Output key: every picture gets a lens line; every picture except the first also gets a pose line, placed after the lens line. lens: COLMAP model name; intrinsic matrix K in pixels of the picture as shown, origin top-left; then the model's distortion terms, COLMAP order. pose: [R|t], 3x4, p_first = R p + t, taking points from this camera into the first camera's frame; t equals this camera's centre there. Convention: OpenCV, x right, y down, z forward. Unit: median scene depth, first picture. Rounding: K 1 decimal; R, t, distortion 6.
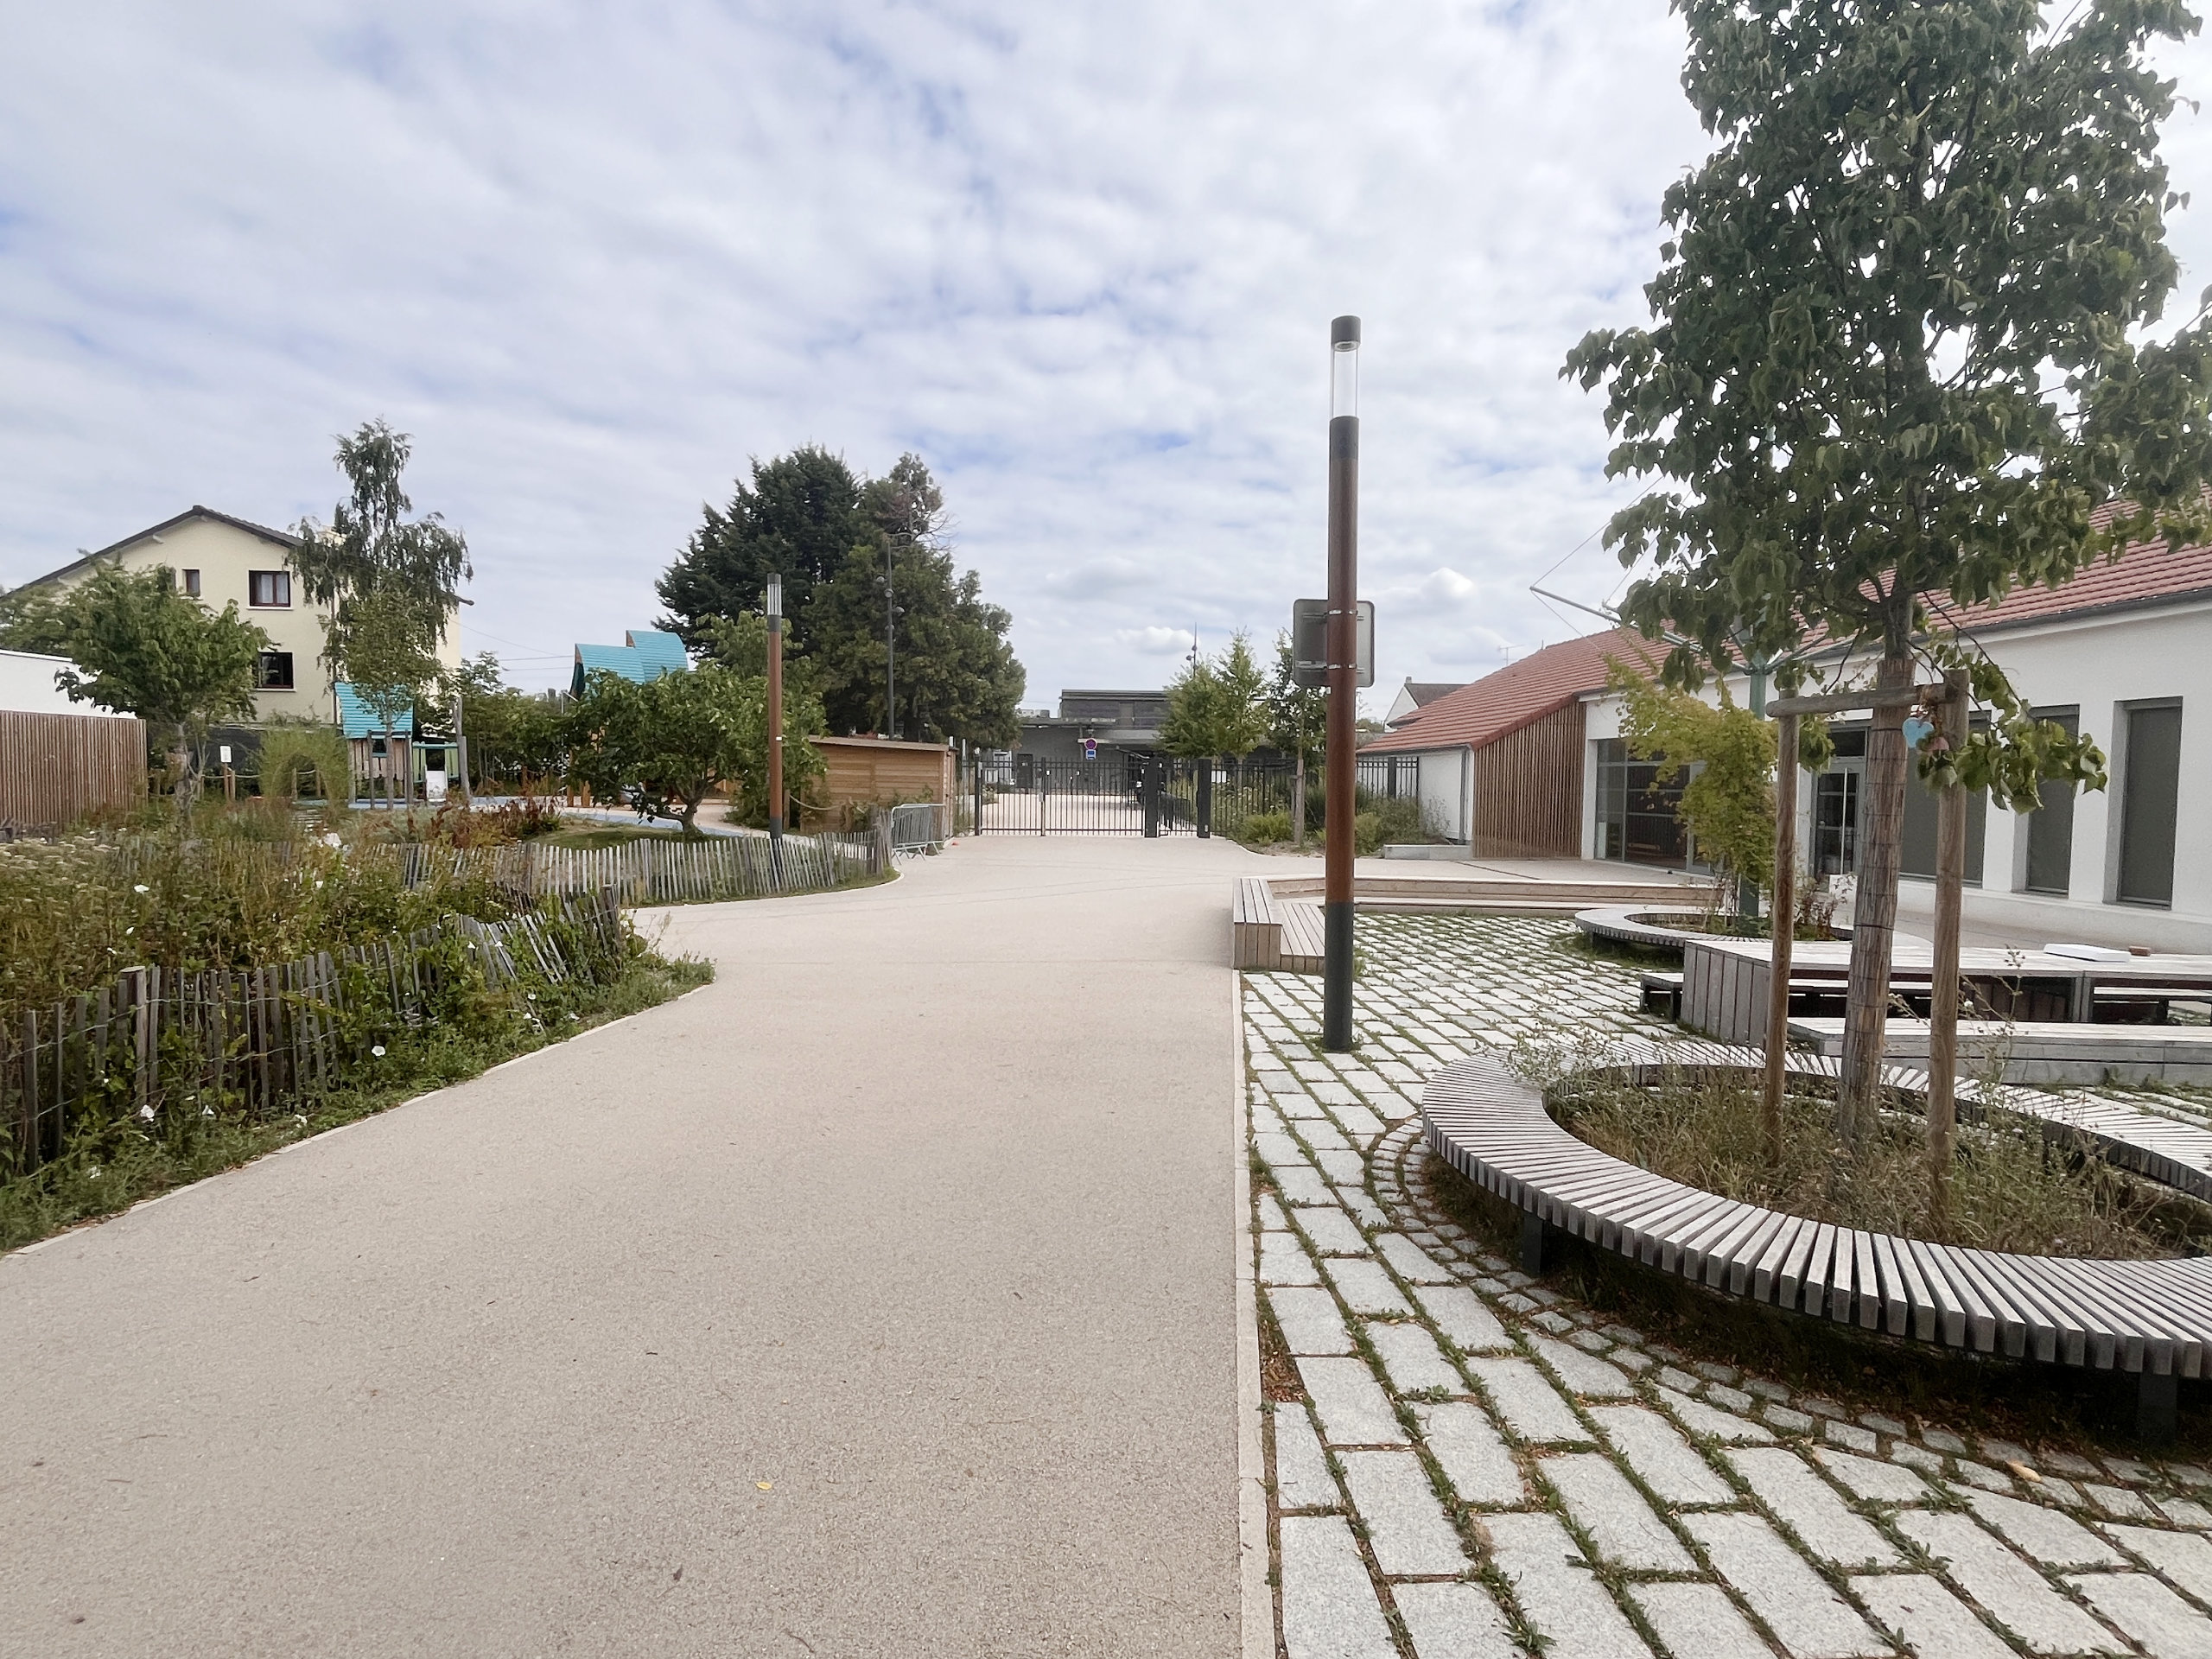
lens RADIAL K [[1092.3, 0, 1106.4], [0, 1092.3, 813.7], [0, 0, 1]] dist [-0.000586, 0.000043]
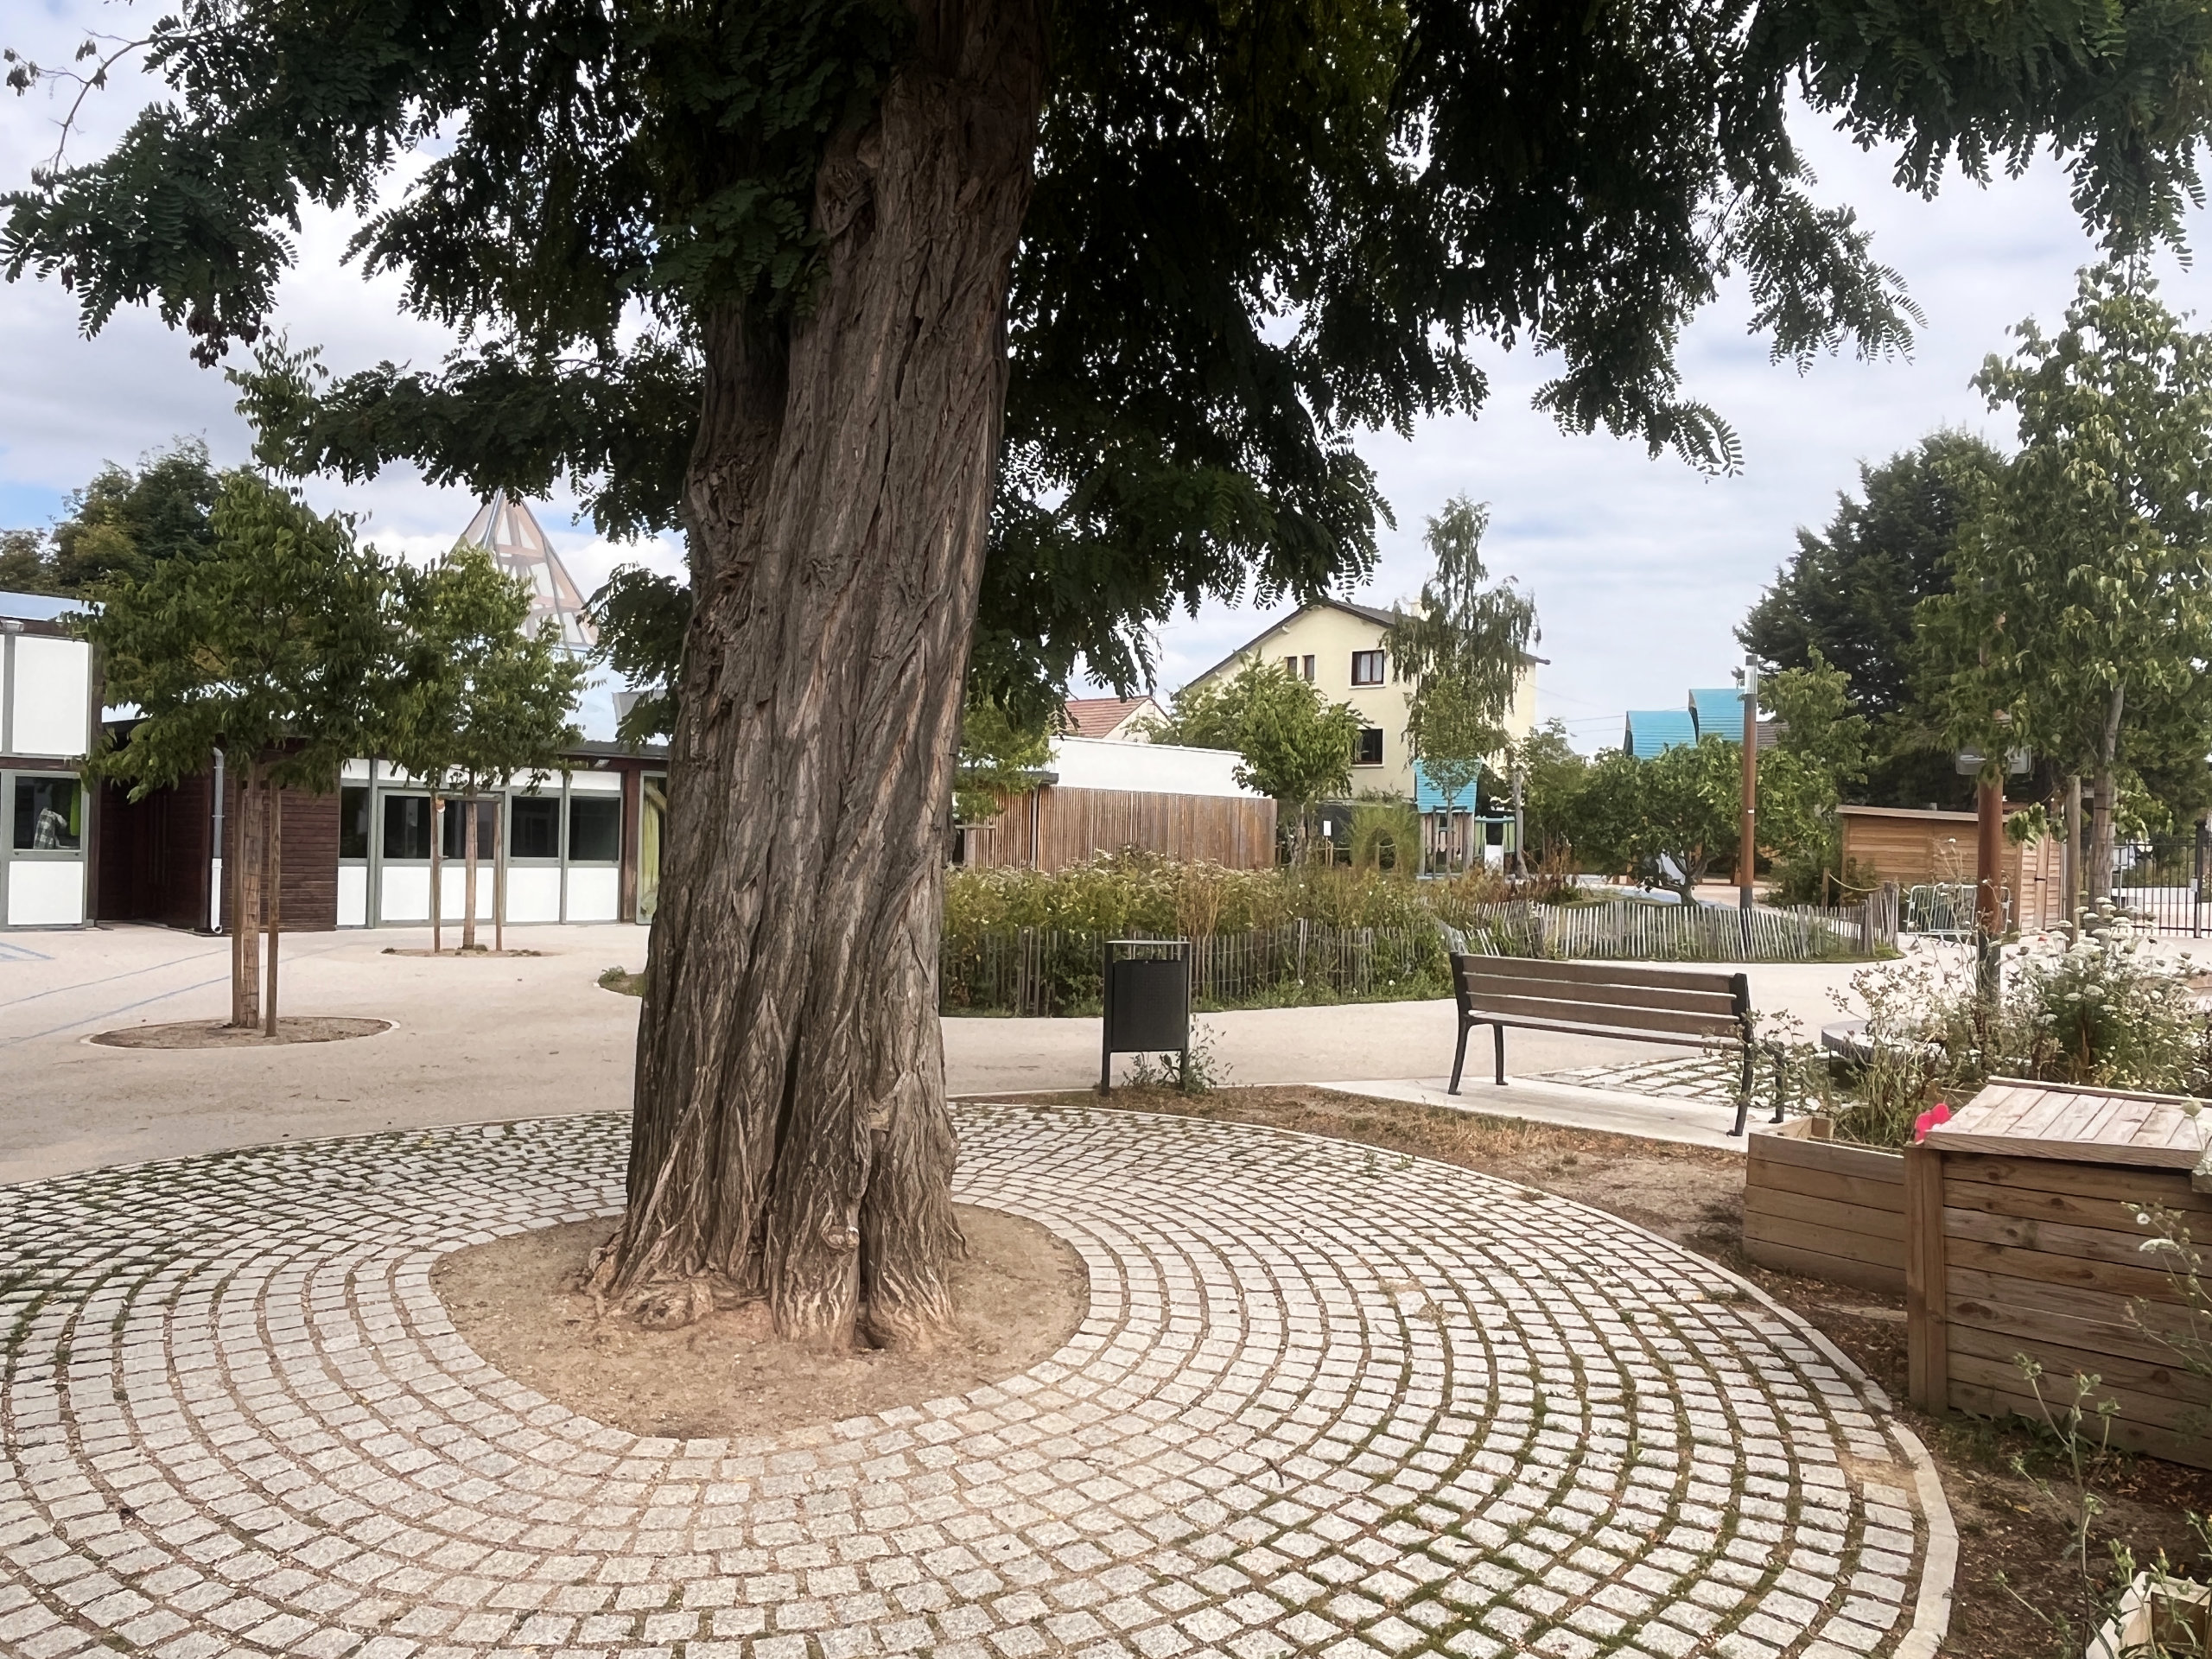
lens RADIAL K [[1556.6, 0, 1106.0], [0, 1556.6, 829.5], [0, 0, 1]] dist [-0.001061, 0.000353]
pose [[0.684216, 0.007177, -0.729244, 0.148540], [-0.046489, 0.998347, -0.033793, 0.009144], [0.727796, 0.057024, 0.683419, -0.188863]]
